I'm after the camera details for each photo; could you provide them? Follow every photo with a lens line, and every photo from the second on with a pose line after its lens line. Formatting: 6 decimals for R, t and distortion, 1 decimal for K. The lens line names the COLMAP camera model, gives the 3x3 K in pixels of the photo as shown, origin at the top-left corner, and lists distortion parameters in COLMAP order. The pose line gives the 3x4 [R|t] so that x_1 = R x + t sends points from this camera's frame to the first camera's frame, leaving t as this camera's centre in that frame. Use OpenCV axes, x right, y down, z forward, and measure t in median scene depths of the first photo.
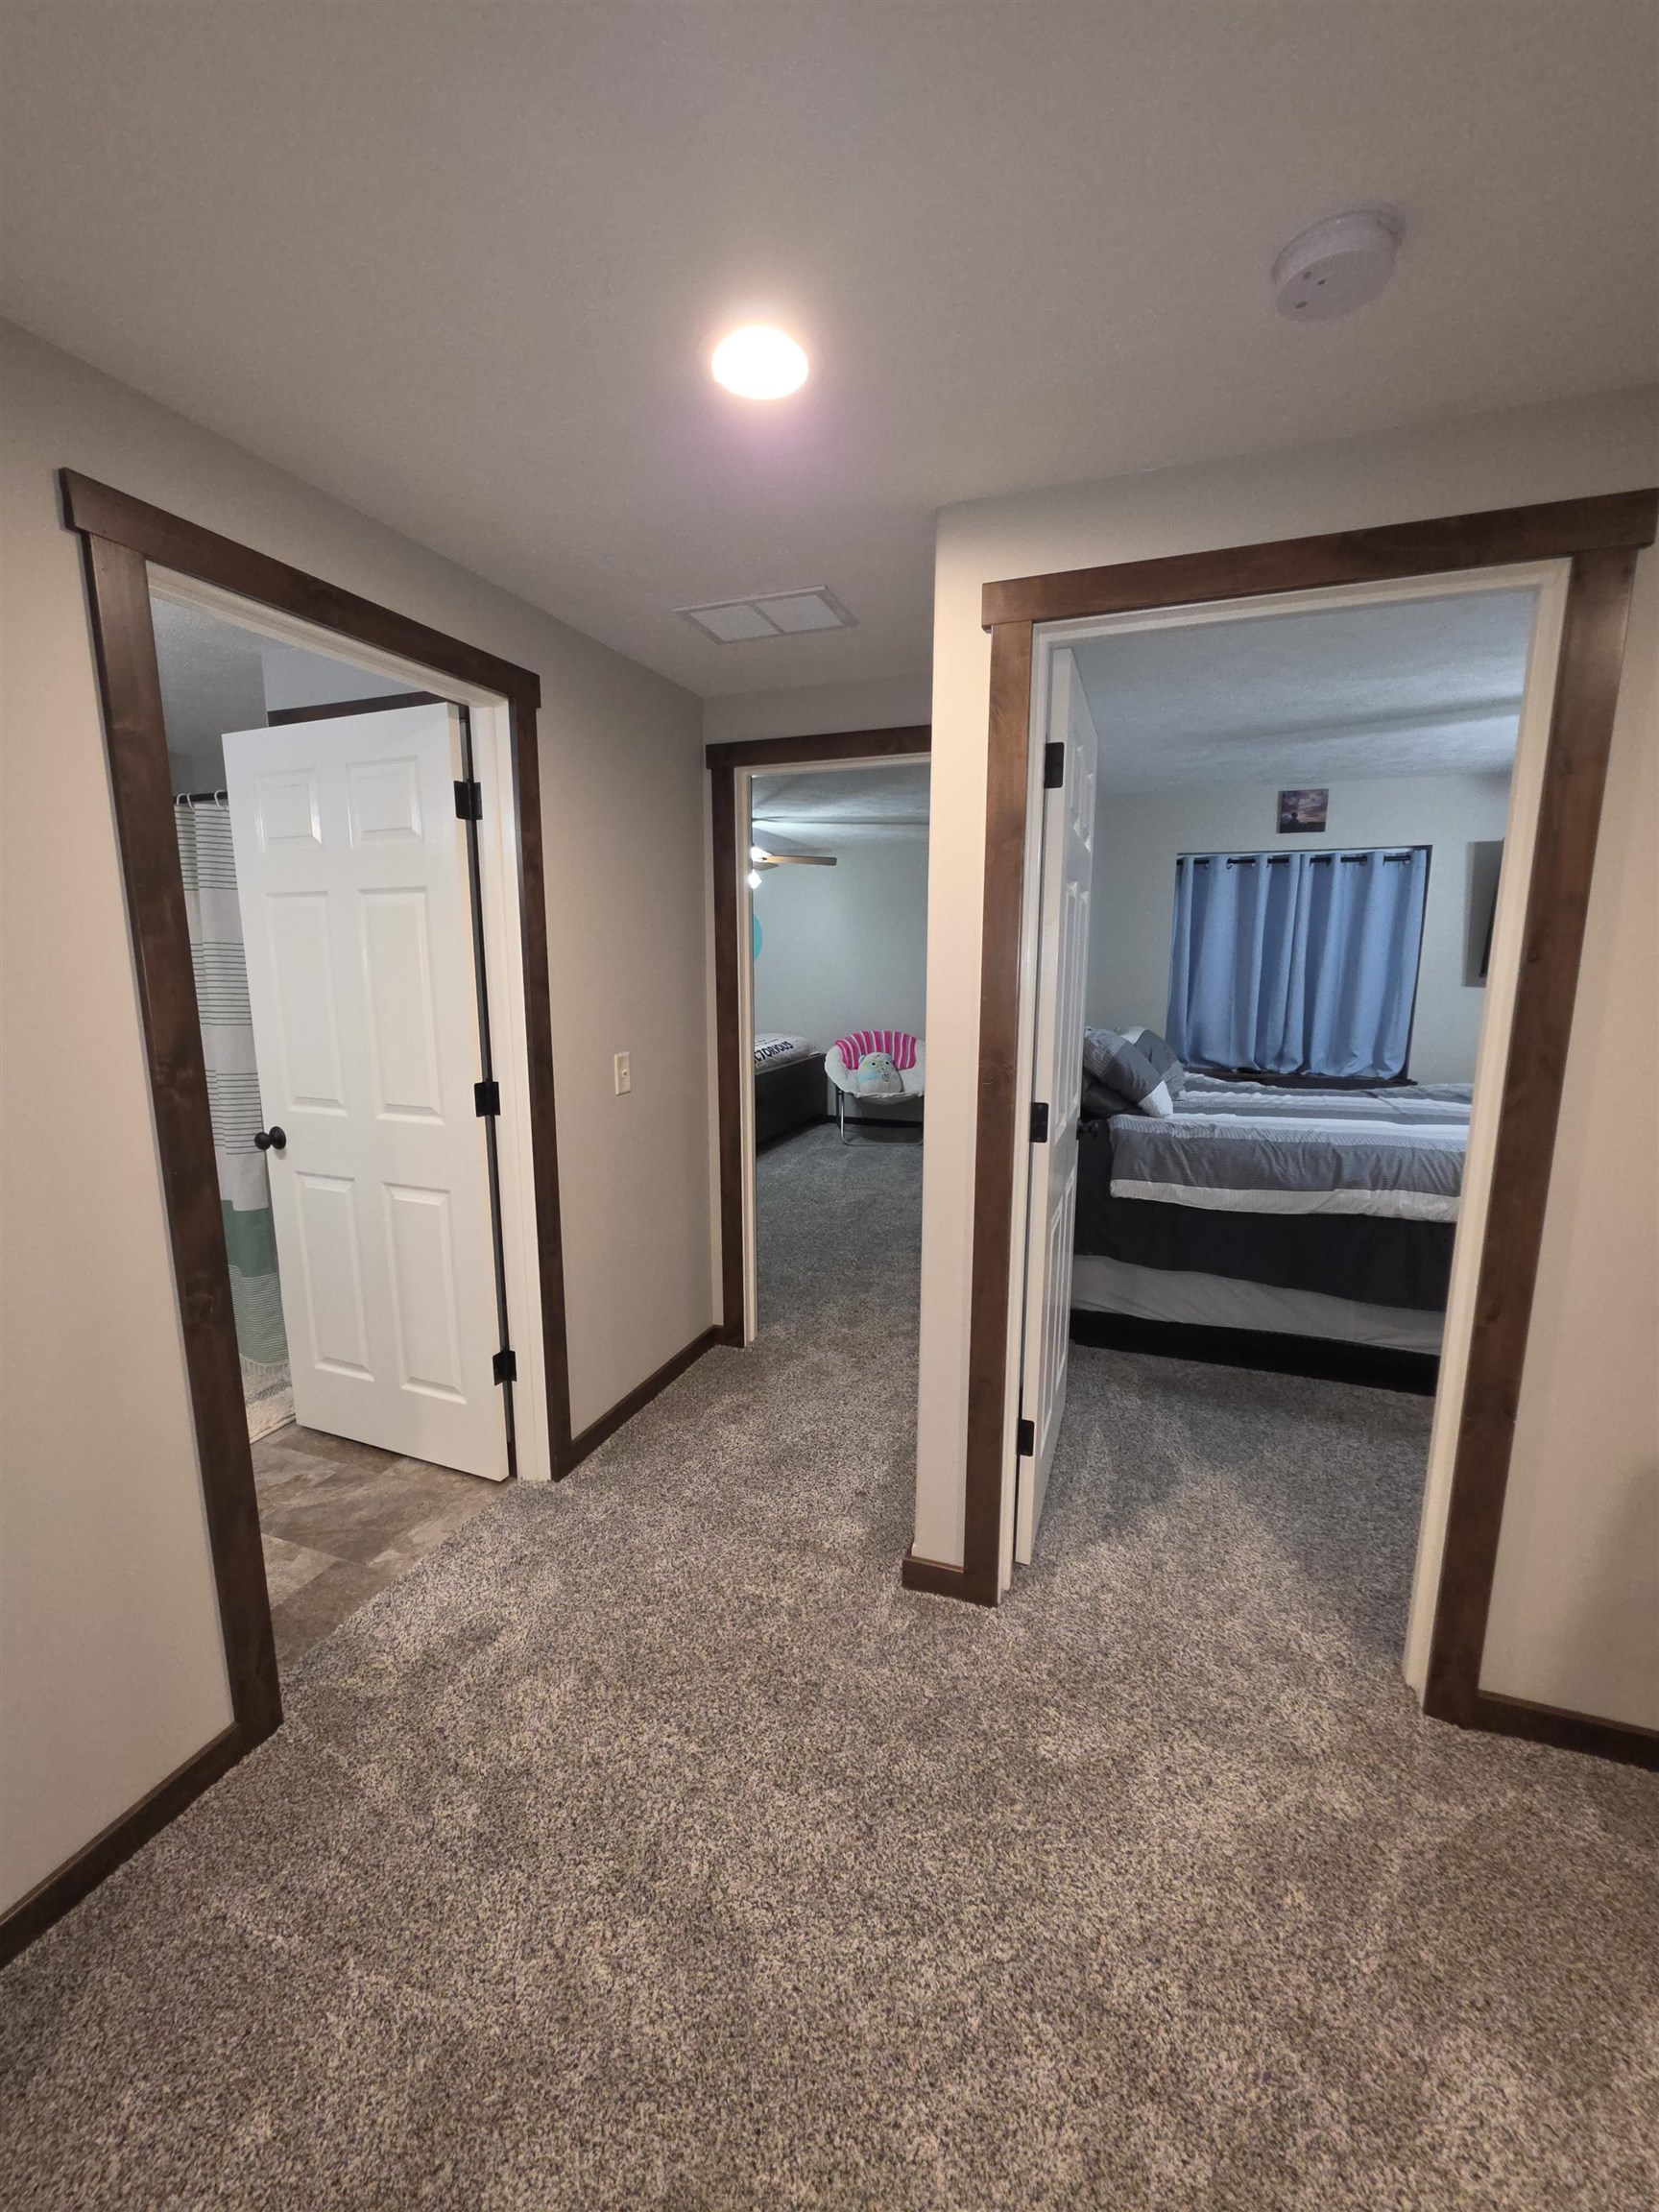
lens RADIAL K [[884.6, 0, 825.3], [0, 884.6, 1097.9], [0, 0, 1]] dist [-0.001998, -0.000209]
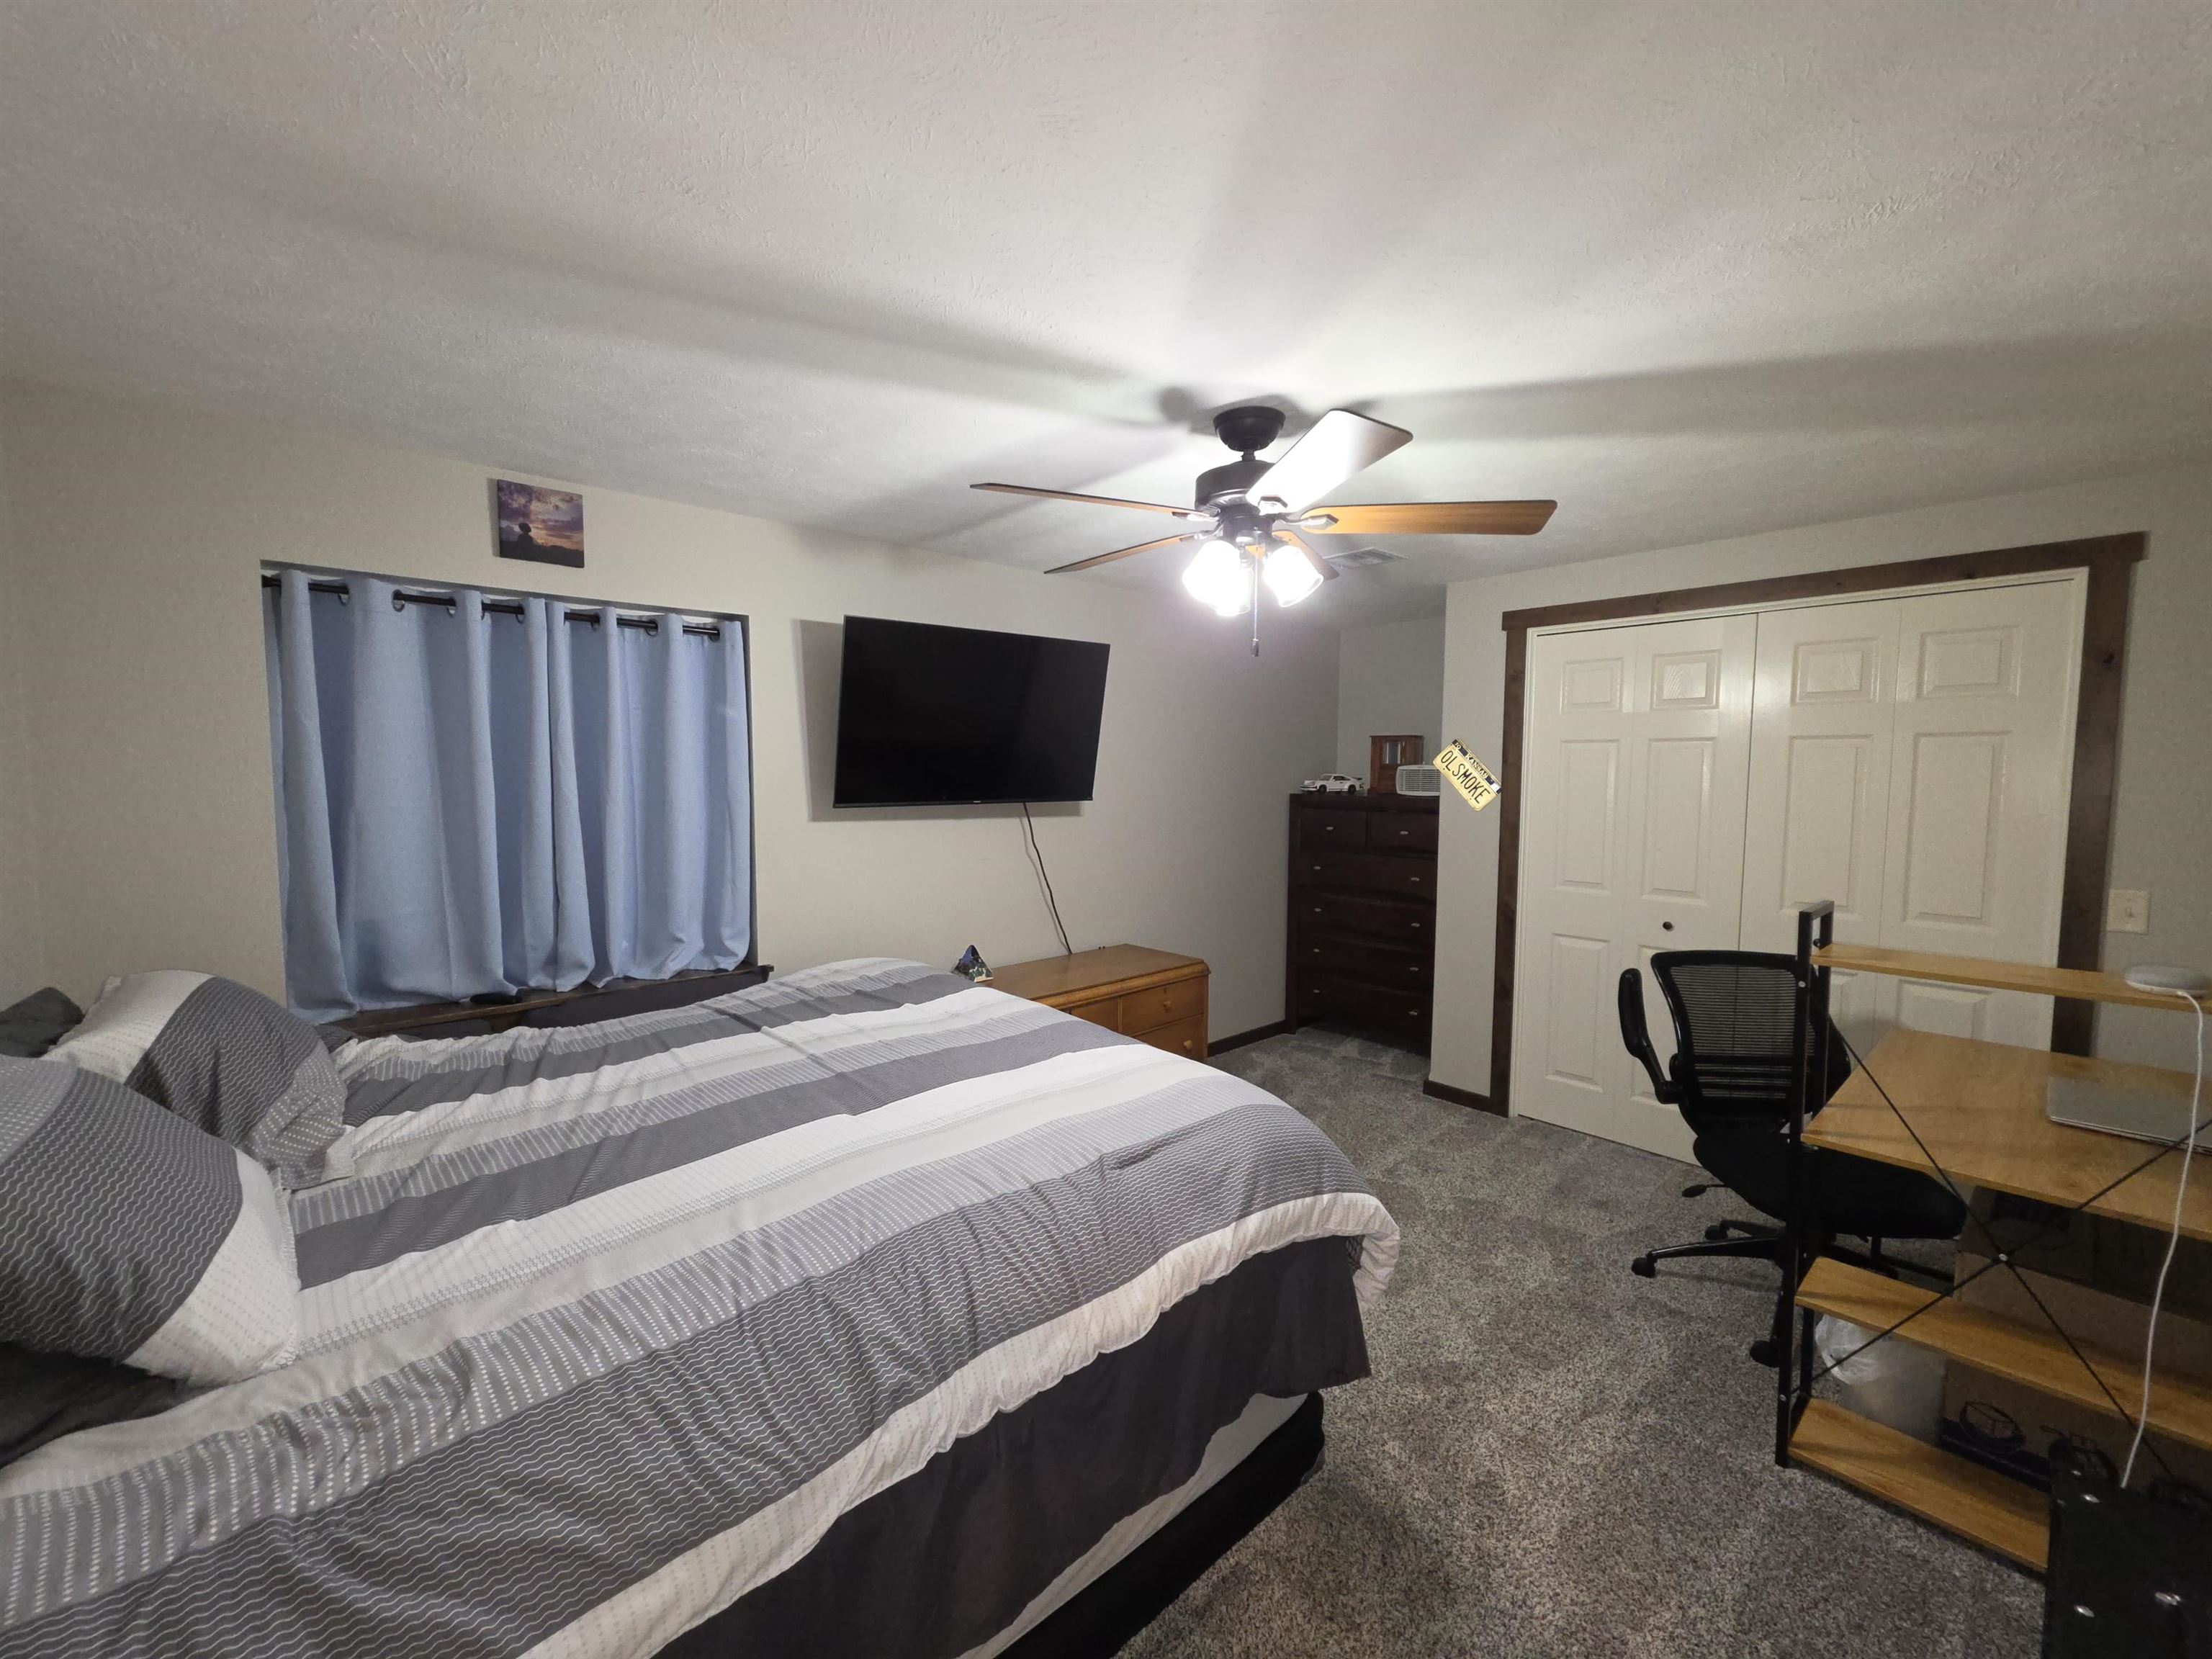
lens RADIAL K [[891.3, 0, 1108.9], [0, 891.3, 829.6], [0, 0, 1]] dist [-0.003624, 0.000410]
pose [[0.464894, -0.063790, 0.883065, 0.197490], [0.143728, 0.989608, -0.004180, -0.079719], [-0.873622, 0.128865, 0.469231, 0.443321]]
